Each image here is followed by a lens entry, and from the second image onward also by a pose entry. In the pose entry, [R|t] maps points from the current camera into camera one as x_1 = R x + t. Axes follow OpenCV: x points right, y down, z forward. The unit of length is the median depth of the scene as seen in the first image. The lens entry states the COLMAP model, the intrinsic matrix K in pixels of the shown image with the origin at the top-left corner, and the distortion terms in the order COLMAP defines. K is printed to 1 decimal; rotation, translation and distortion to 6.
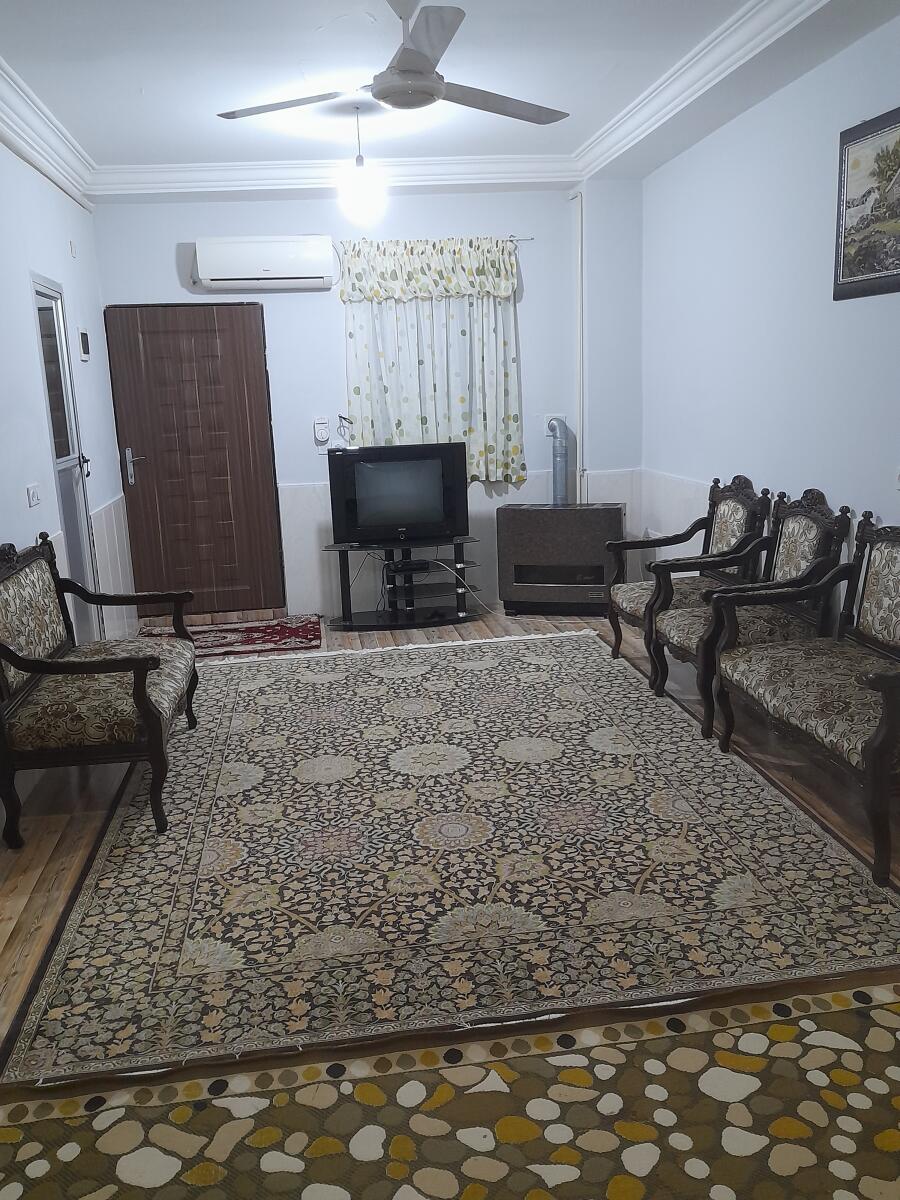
lens RADIAL K [[990.6, 0, 446.1], [0, 990.6, 603.7], [0, 0, 1]] dist [-0.002530, -0.015323]
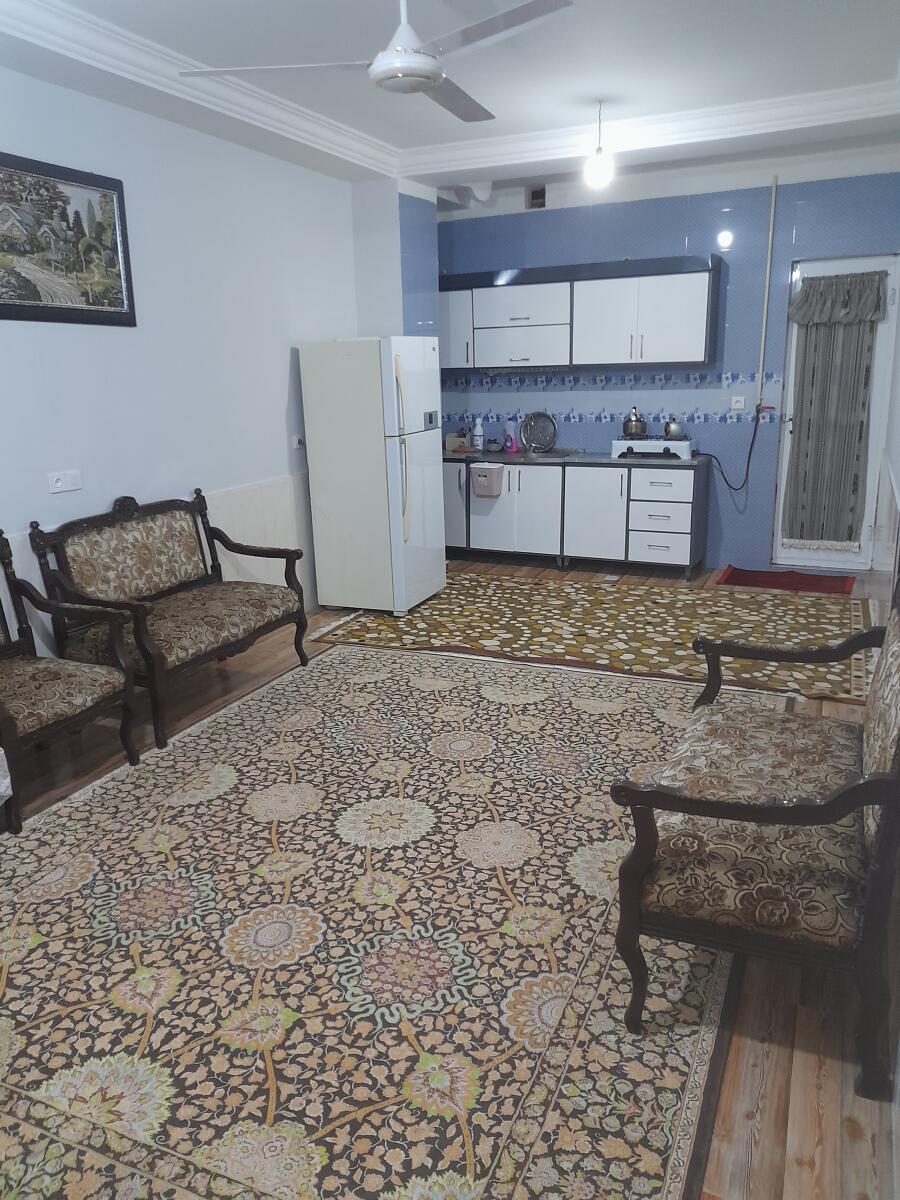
lens RADIAL K [[872.9, 0, 445.7], [0, 872.9, 593.3], [0, 0, 1]] dist [0.015661, -0.007060]
pose [[-0.842267, -0.074955, 0.533824, -0.751204], [0.179593, 0.894694, 0.408986, -0.534058], [-0.508265, 0.440347, -0.740109, 2.417516]]
